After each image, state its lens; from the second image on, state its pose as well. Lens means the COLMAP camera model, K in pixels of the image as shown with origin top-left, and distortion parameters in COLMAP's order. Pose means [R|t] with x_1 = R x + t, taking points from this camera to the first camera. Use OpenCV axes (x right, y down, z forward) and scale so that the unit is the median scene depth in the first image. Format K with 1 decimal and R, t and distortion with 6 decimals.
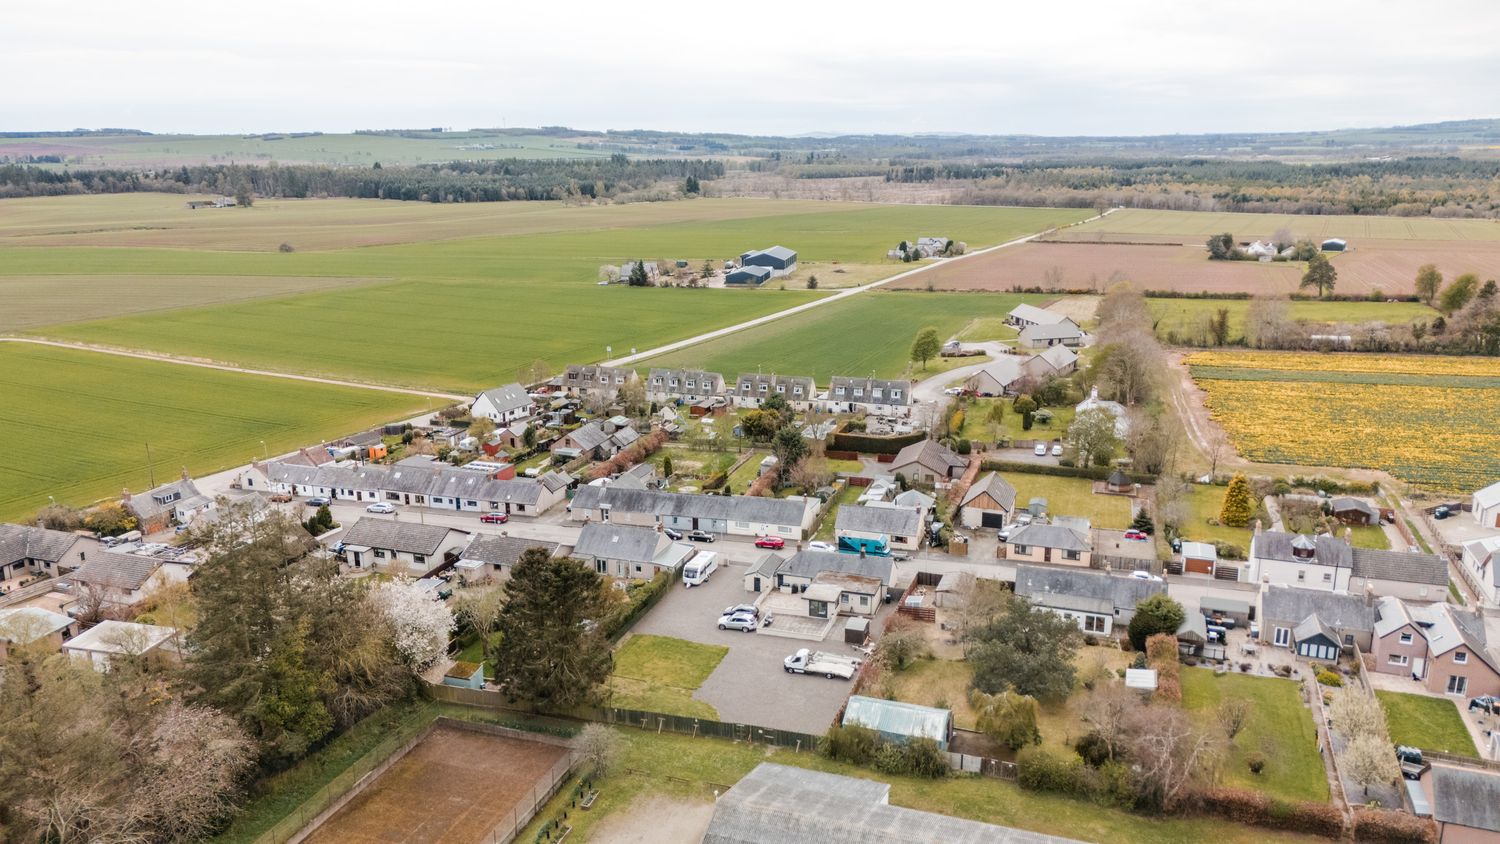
lens RADIAL K [[1091.8, 0, 750.0], [0, 1091.8, 422.0], [0, 0, 1]] dist [0.155540, -0.104630]
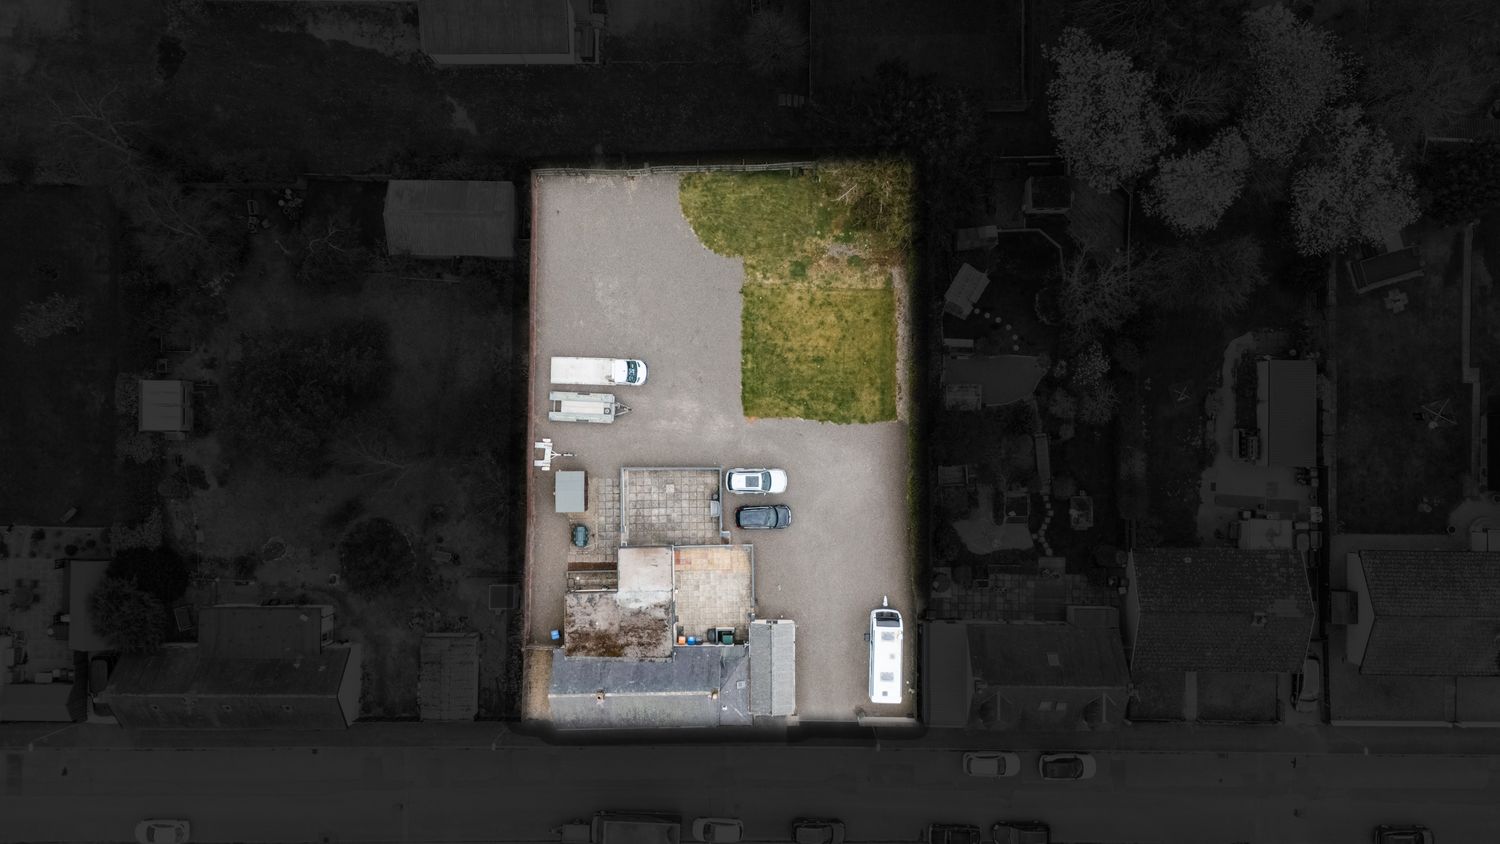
lens RADIAL K [[1106.9, 0, 750.0], [0, 1106.9, 422.0], [0, 0, 1]] dist [0.135137, -0.266557]
pose [[-0.943535, 0.330817, 0.017366, -0.028587], [-0.058316, -0.217472, 0.974323, -0.397191], [0.326099, 0.918295, 0.224484, 0.693667]]
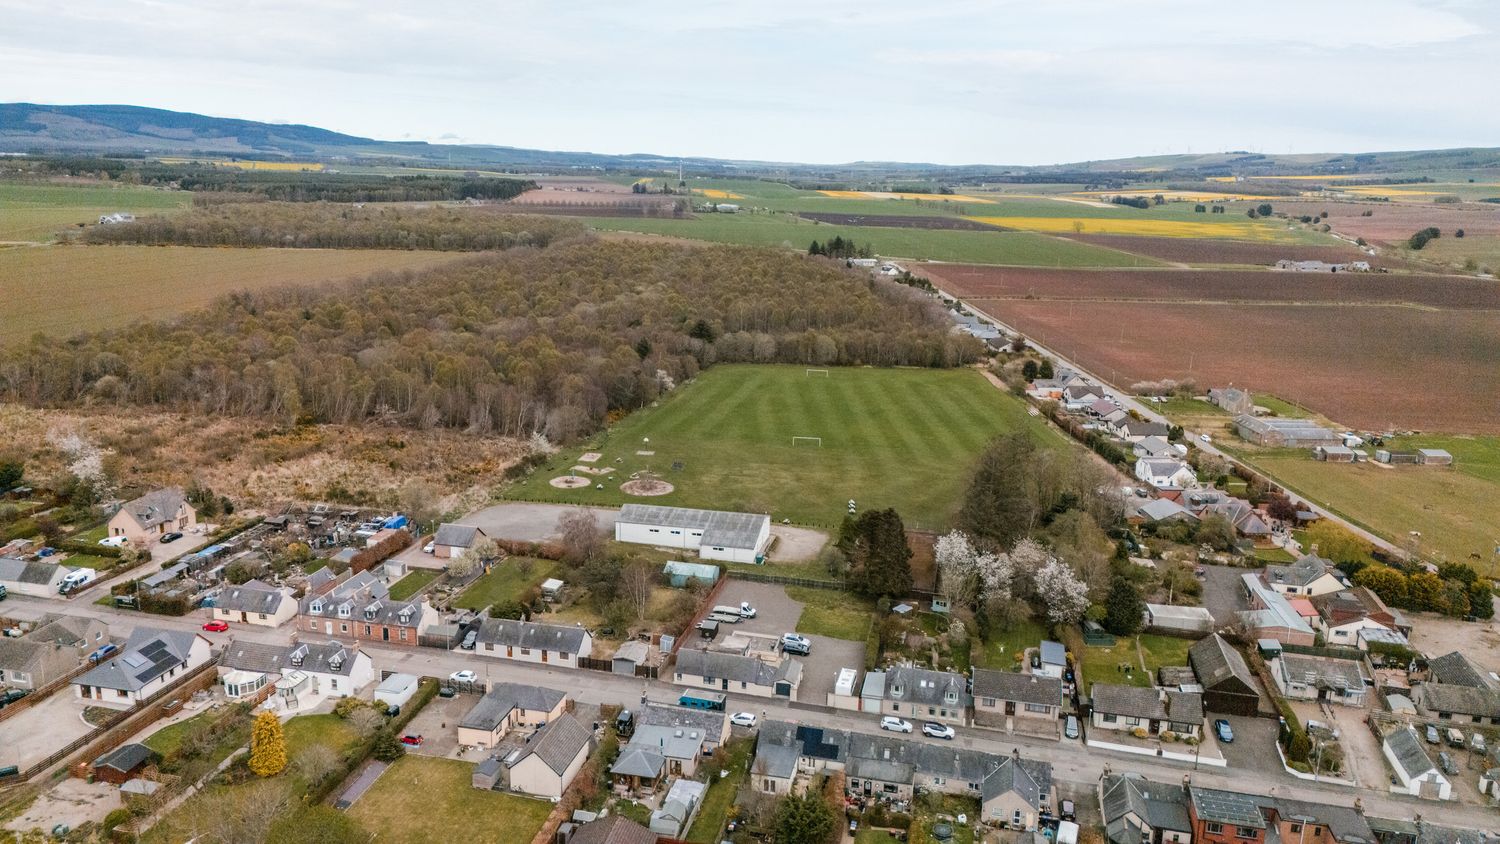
lens RADIAL K [[1093.5, 0, 754.7], [0, 1093.5, 429.0], [0, 0, 1]] dist [0.095026, -0.103176]
pose [[-0.991635, 0.013732, -0.128343, 0.181677], [-0.047104, 0.887248, 0.458880, -0.591342], [0.120173, 0.461087, -0.879180, 1.783586]]
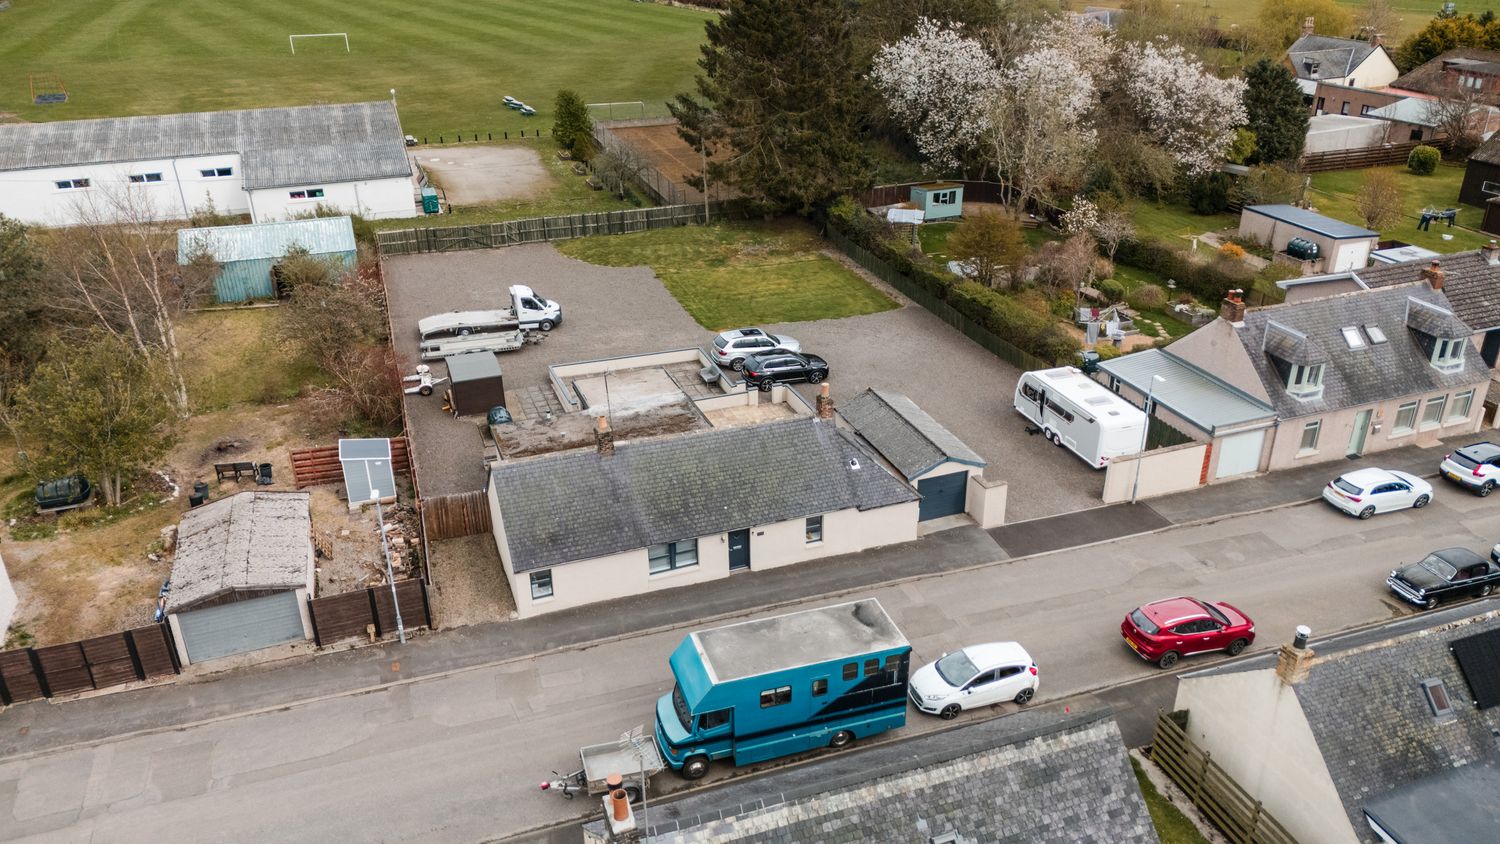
lens RADIAL K [[1093.5, 0, 754.7], [0, 1093.5, 429.0], [0, 0, 1]] dist [0.095026, -0.103176]
pose [[-0.770369, 0.296512, -0.564458, 0.208941], [-0.134169, 0.790077, 0.598144, -0.048026], [0.623323, 0.536524, -0.568868, 1.079347]]
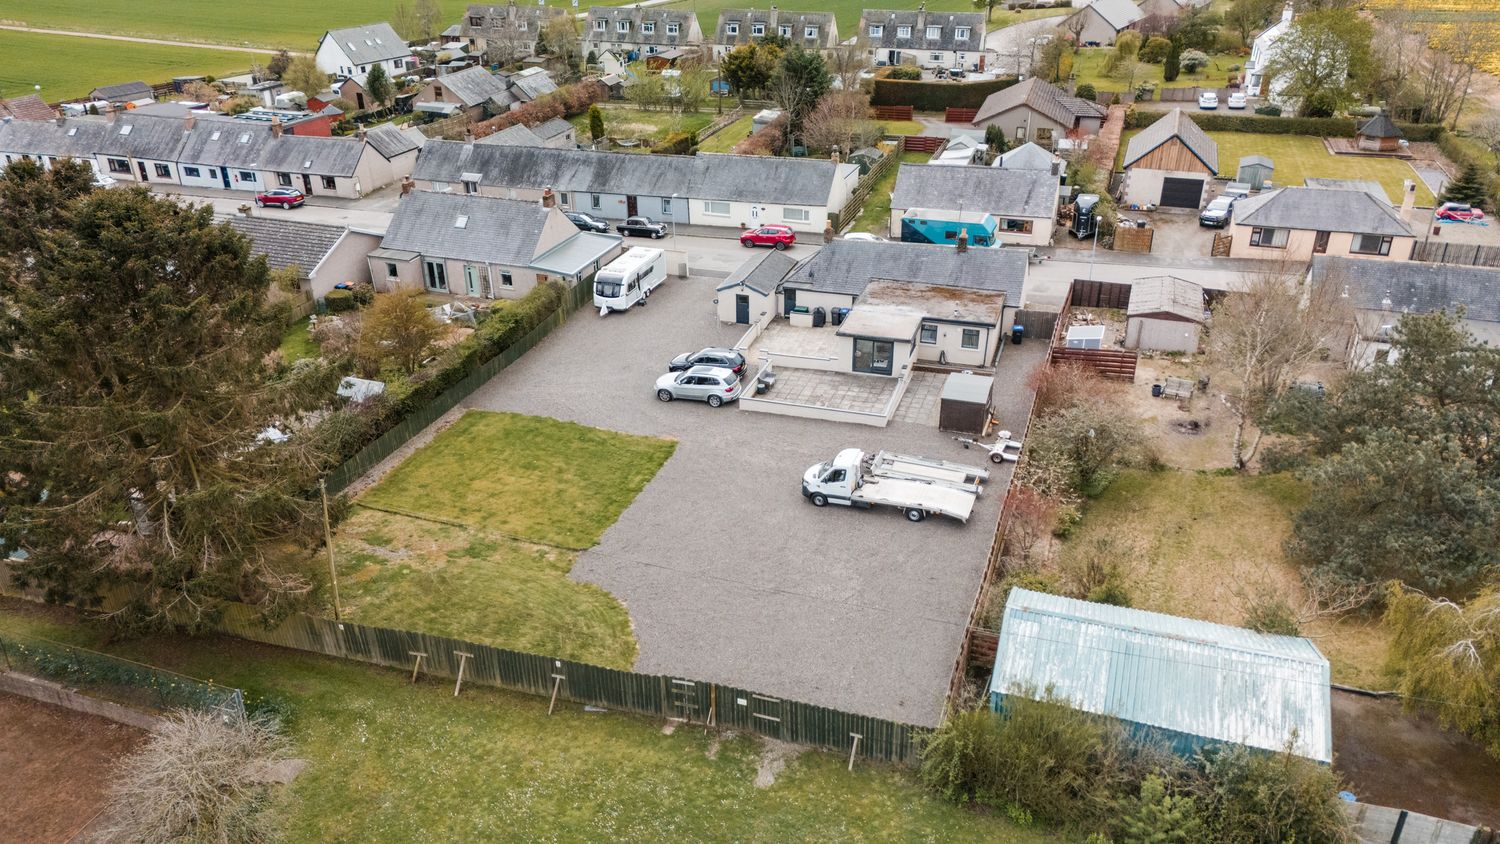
lens RADIAL K [[1093.5, 0, 754.7], [0, 1093.5, 429.0], [0, 0, 1]] dist [0.095026, -0.103176]
pose [[0.999972, -0.003470, 0.006587, 0.007864], [0.001896, 0.974282, 0.225324, 0.083104], [-0.007200, -0.225305, 0.974262, 0.470009]]
